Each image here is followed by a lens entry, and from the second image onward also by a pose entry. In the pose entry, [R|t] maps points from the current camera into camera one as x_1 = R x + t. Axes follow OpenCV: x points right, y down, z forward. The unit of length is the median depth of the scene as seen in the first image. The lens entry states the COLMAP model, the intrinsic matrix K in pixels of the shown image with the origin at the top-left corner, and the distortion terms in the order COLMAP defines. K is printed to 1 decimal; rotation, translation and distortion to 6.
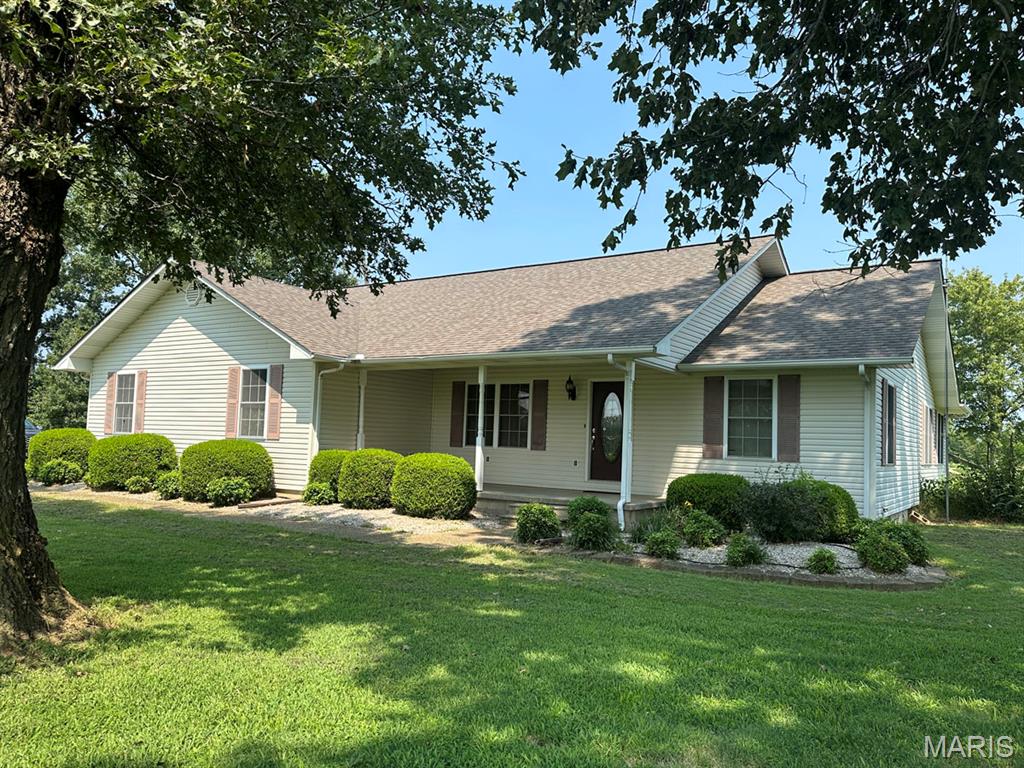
lens RADIAL K [[755.6, 0, 512.0], [0, 755.6, 384.0], [0, 0, 1]] dist [0.114501, -0.002644]
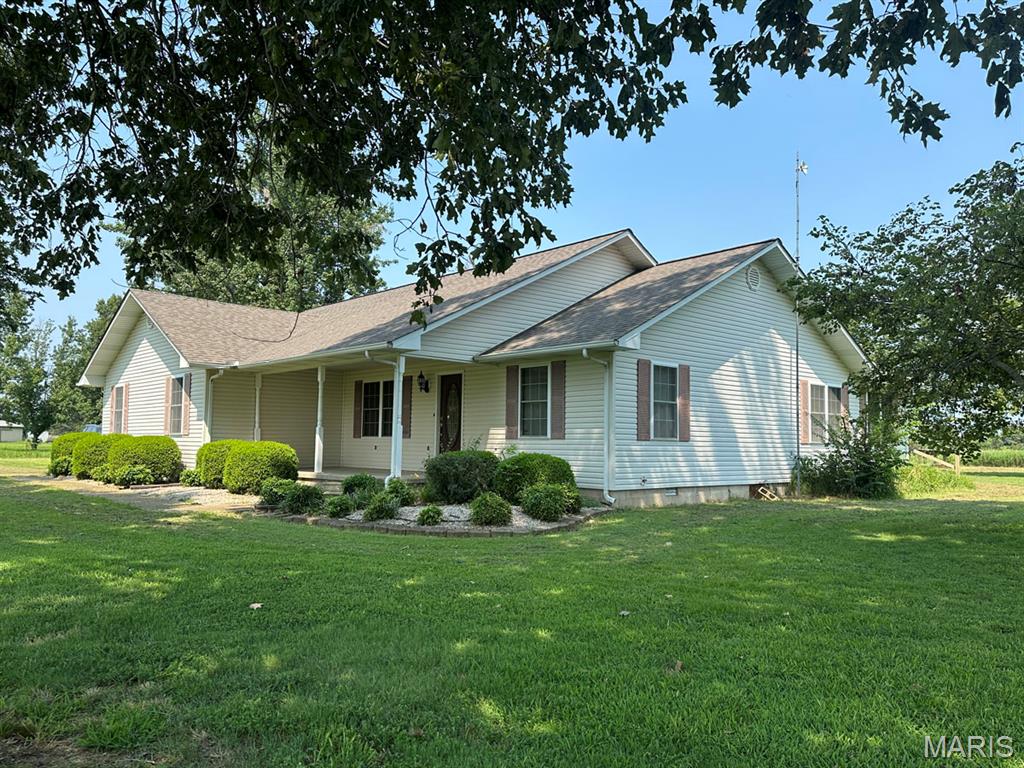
lens RADIAL K [[755.6, 0, 512.0], [0, 755.6, 384.0], [0, 0, 1]] dist [0.114501, -0.002644]
pose [[0.969283, -0.043534, -0.242066, 0.507806], [0.042135, 0.999052, -0.010957, 0.027911], [0.242314, 0.000421, 0.970198, -0.067936]]
